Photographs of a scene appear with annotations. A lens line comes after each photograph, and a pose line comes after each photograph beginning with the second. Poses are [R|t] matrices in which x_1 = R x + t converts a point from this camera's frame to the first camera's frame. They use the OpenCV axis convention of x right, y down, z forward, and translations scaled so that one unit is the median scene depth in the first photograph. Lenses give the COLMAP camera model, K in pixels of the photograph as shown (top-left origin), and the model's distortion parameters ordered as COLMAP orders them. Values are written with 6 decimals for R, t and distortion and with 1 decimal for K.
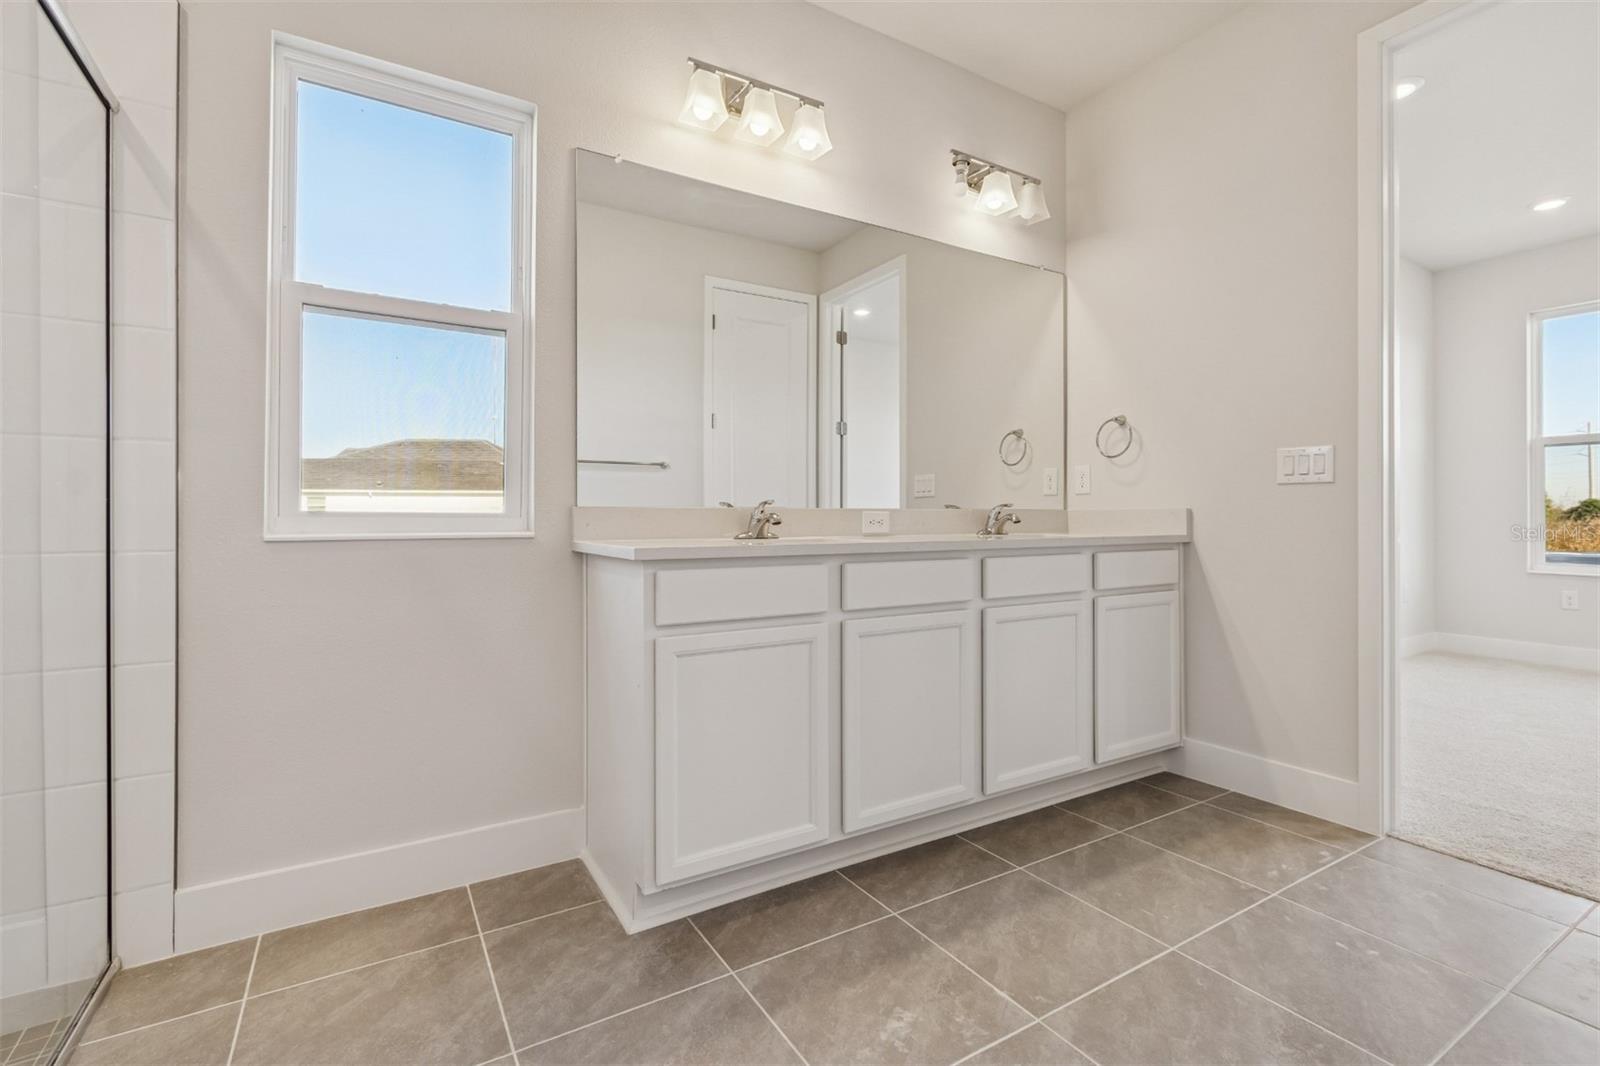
lens RADIAL K [[708.7, 0, 791.6], [0, 708.7, 528.8], [0, 0, 1]] dist [0.002650, -0.000376]
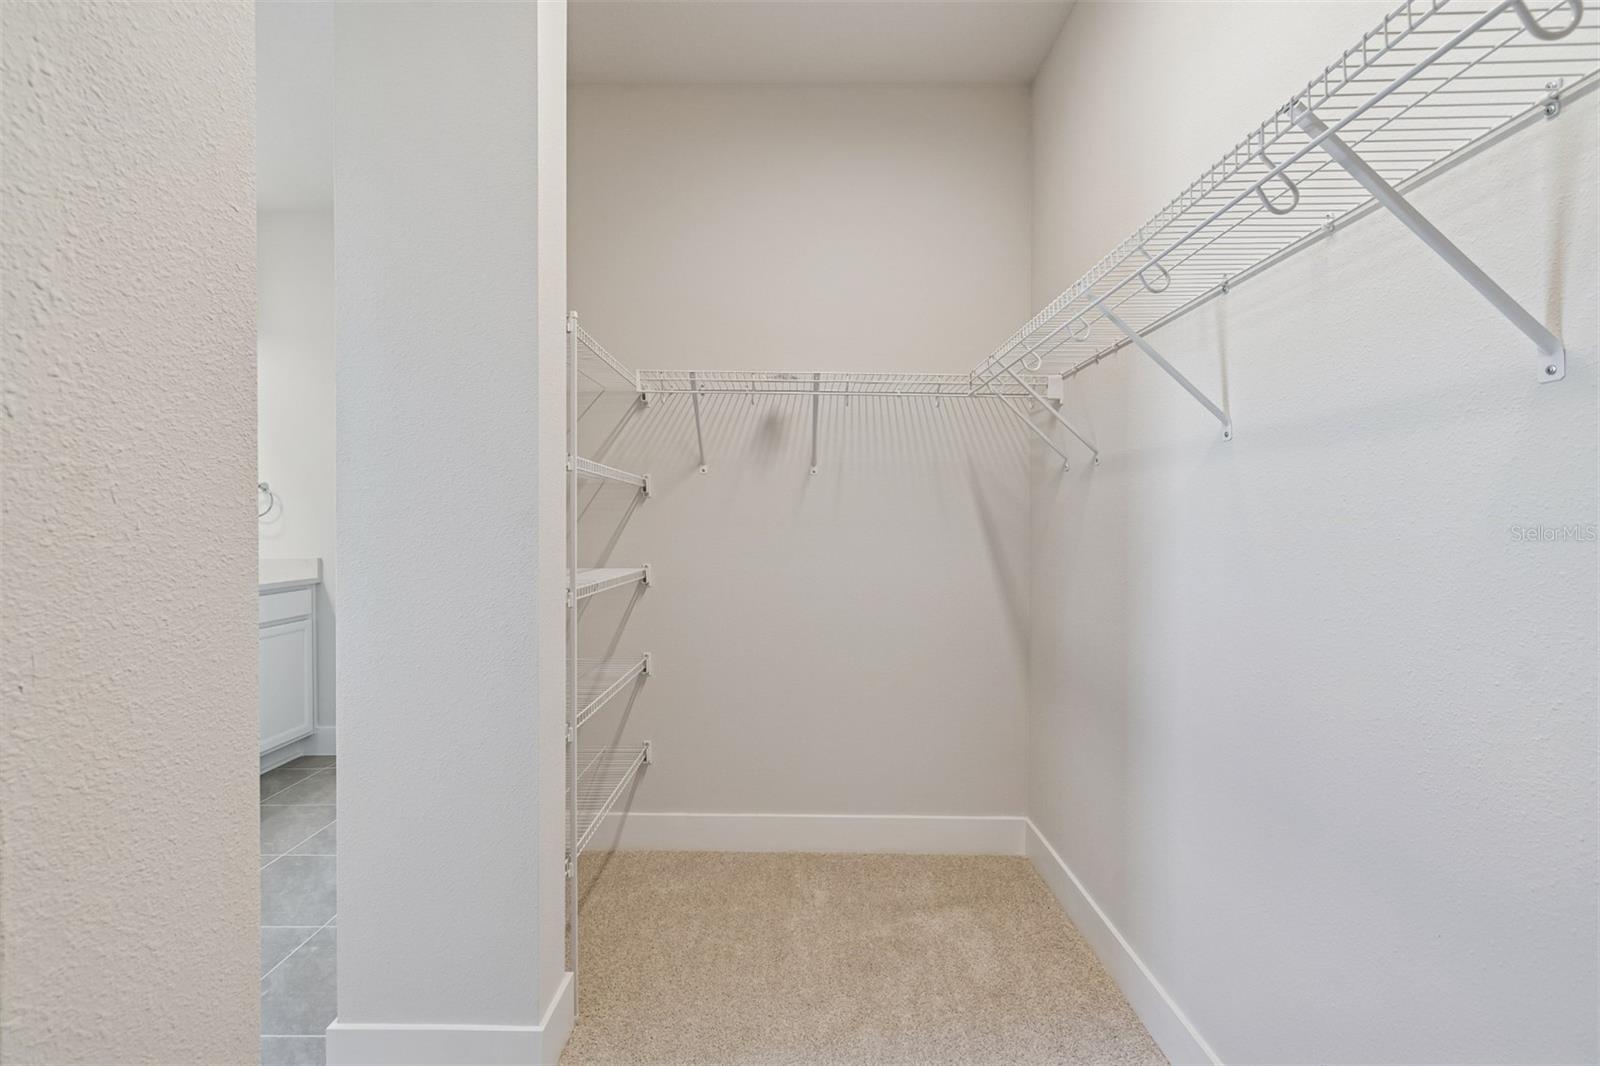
lens RADIAL K [[708.7, 0, 791.6], [0, 708.7, 528.8], [0, 0, 1]] dist [0.002650, -0.000376]
pose [[0.514668, -0.009052, 0.857342, -0.142348], [0.010053, 0.999939, 0.004523, -0.083037], [-0.857330, 0.006291, 0.514728, -0.485511]]
